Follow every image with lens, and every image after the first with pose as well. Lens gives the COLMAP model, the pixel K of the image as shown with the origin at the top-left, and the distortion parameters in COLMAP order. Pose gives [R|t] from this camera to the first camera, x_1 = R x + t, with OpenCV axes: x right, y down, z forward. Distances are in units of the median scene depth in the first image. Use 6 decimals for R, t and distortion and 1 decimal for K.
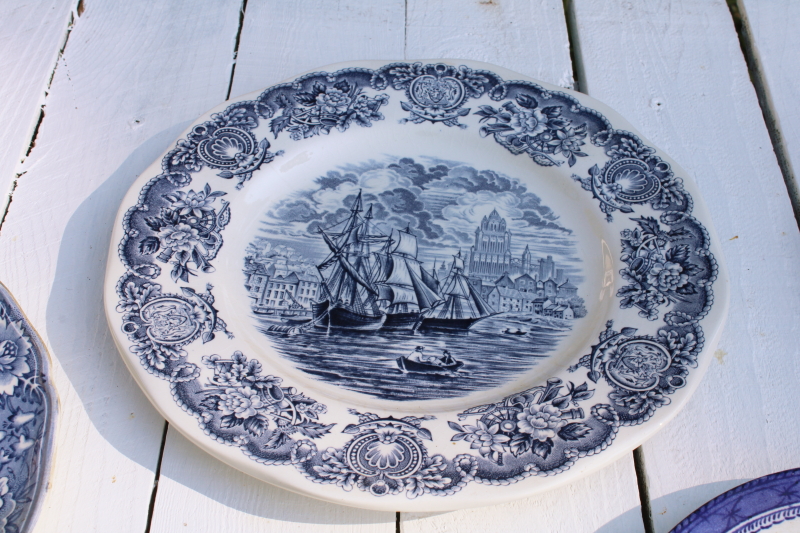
lens RADIAL K [[1188.6, 0, 402.8], [0, 1188.6, 264.8], [0, 0, 1]] dist [-0.058169, 0.182707]
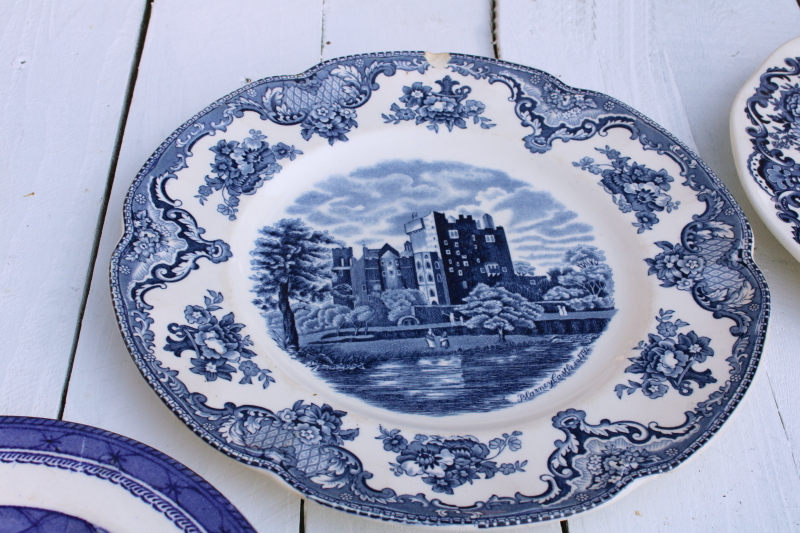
lens RADIAL K [[1188.6, 0, 402.8], [0, 1188.6, 264.8], [0, 0, 1]] dist [-0.058169, 0.182707]
pose [[0.997307, -0.002094, 0.073311, 0.602039], [0.002711, 0.999962, -0.008323, 0.050516], [-0.073290, 0.008500, 0.997274, 0.022310]]
